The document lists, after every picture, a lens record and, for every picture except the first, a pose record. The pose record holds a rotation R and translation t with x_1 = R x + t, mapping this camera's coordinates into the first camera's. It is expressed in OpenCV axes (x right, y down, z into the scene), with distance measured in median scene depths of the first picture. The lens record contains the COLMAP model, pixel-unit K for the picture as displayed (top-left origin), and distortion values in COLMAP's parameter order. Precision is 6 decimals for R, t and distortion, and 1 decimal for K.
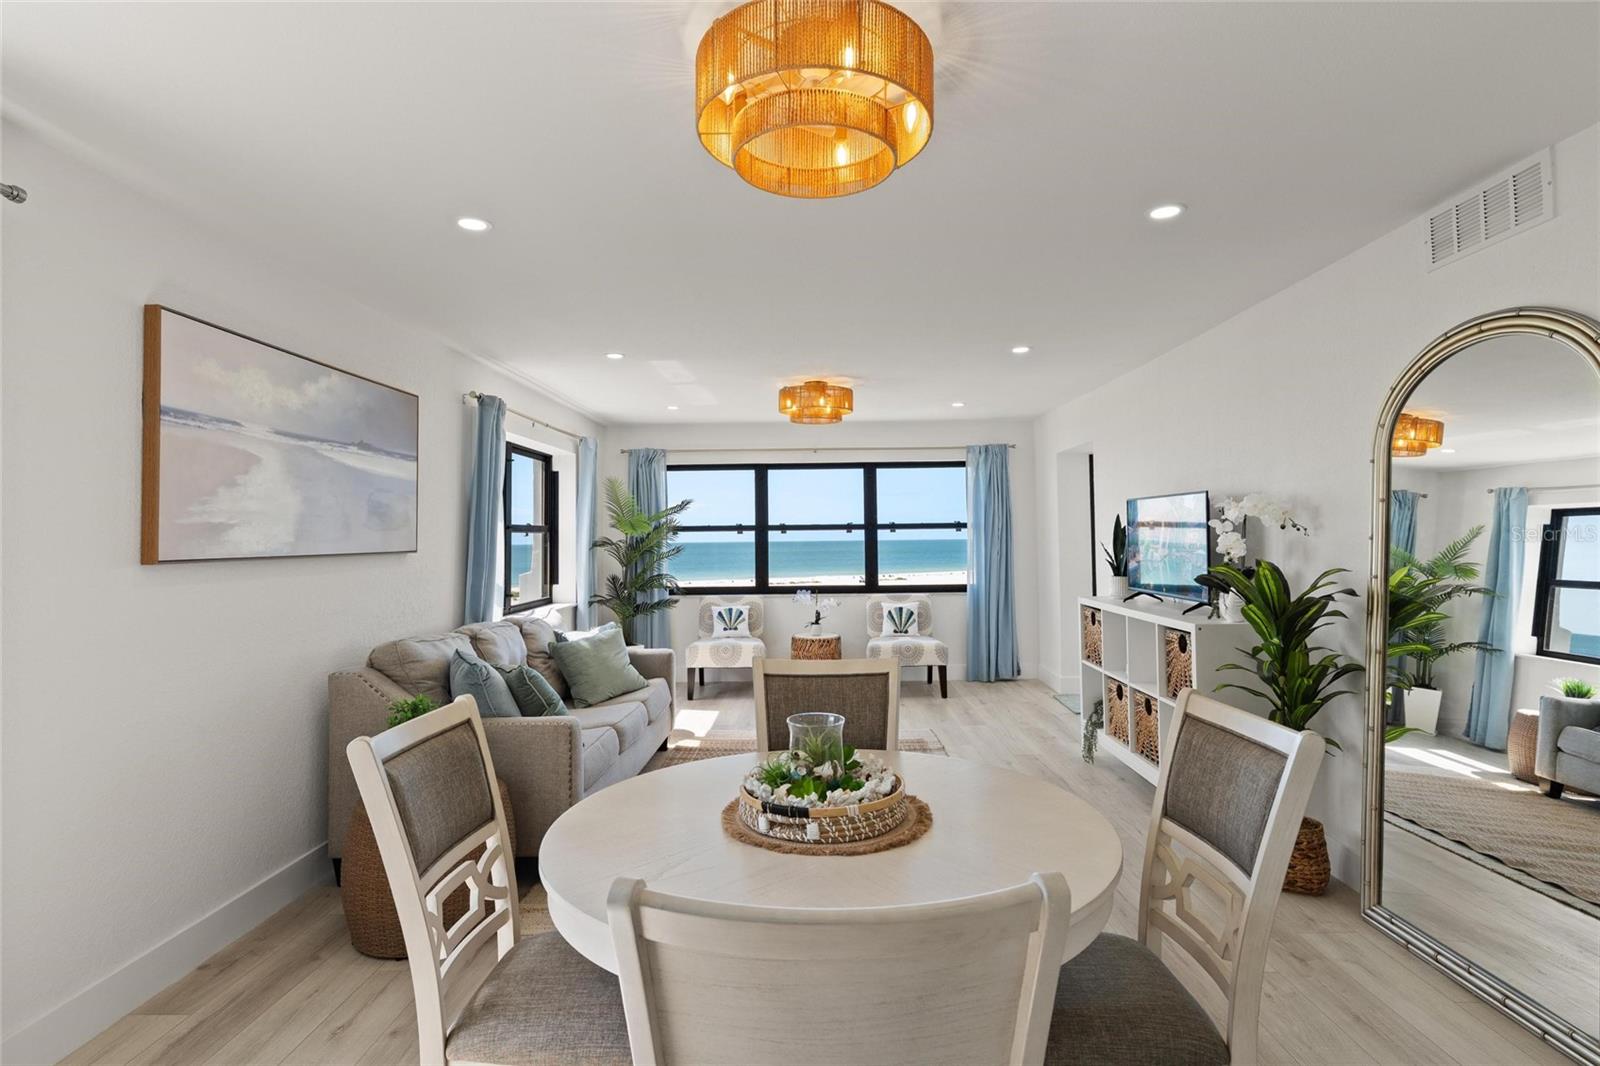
lens RADIAL K [[793.5, 0, 804.3], [0, 793.5, 513.1], [0, 0, 1]] dist [0.000957, -0.000366]
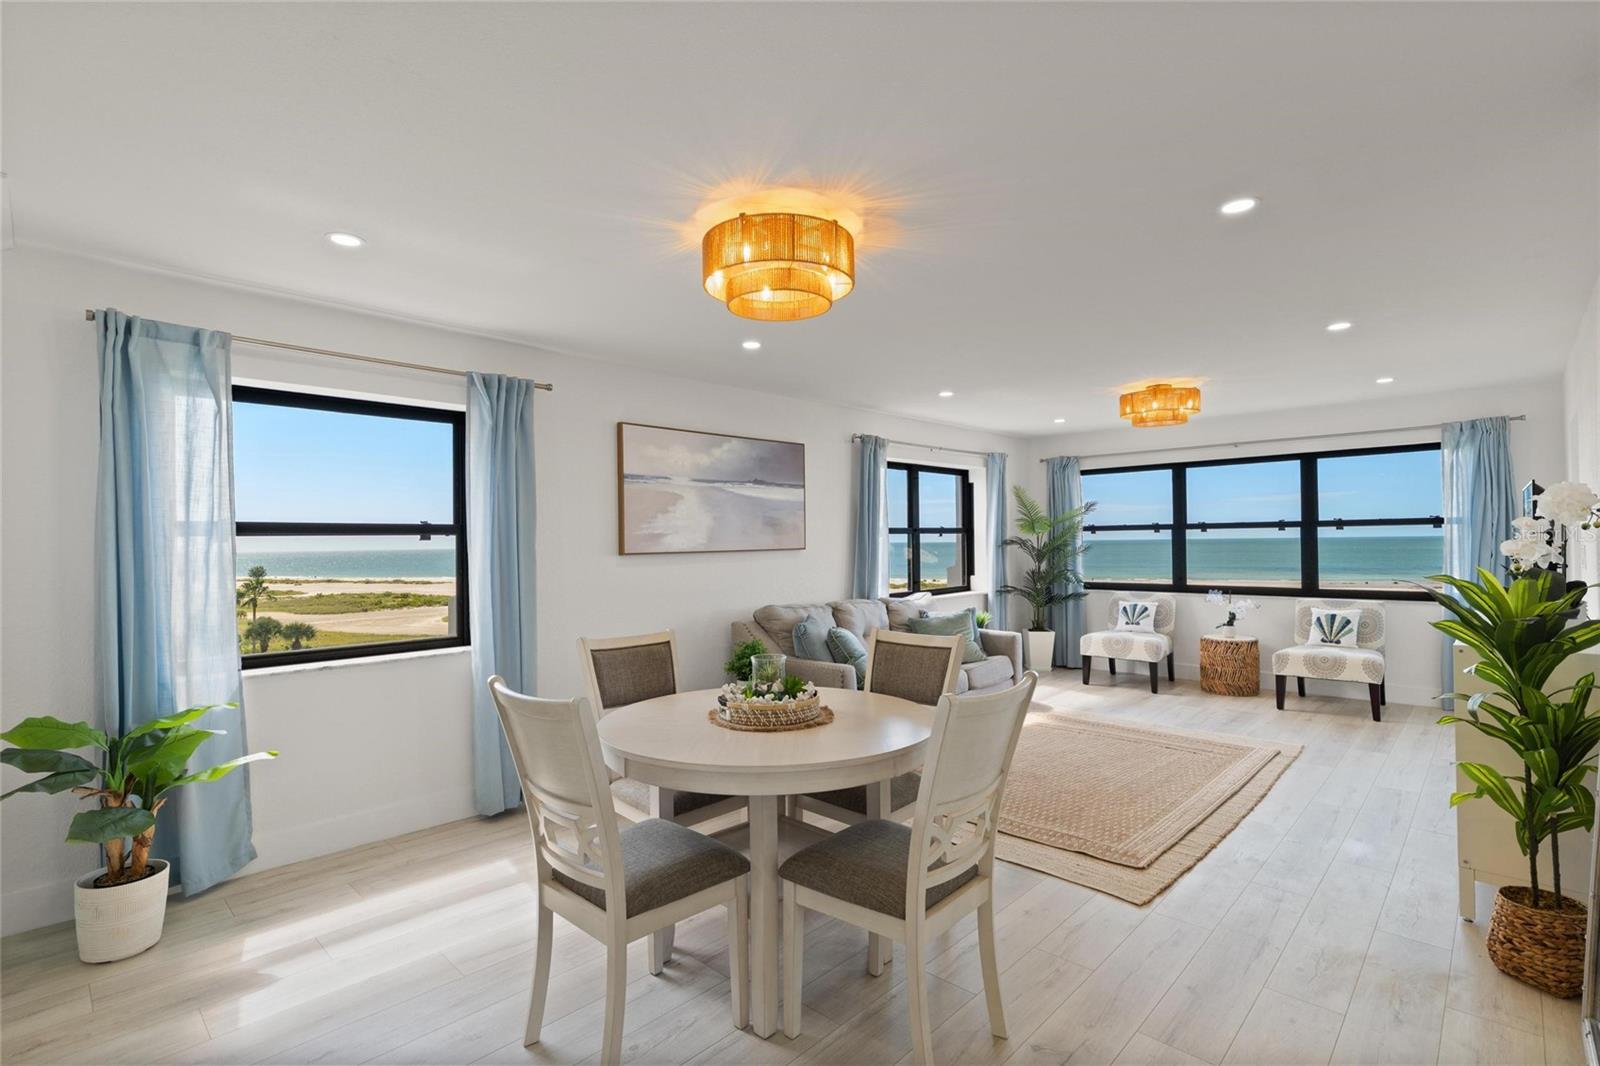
lens RADIAL K [[741.8, 0, 800.0], [0, 741.8, 533.0], [0, 0, 1]] dist [0.001467, 0.000680]
pose [[0.734523, -0.005772, -0.678559, 0.263707], [0.026483, 0.999446, 0.020165, -0.005612], [0.678067, -0.032782, 0.734269, -0.016813]]
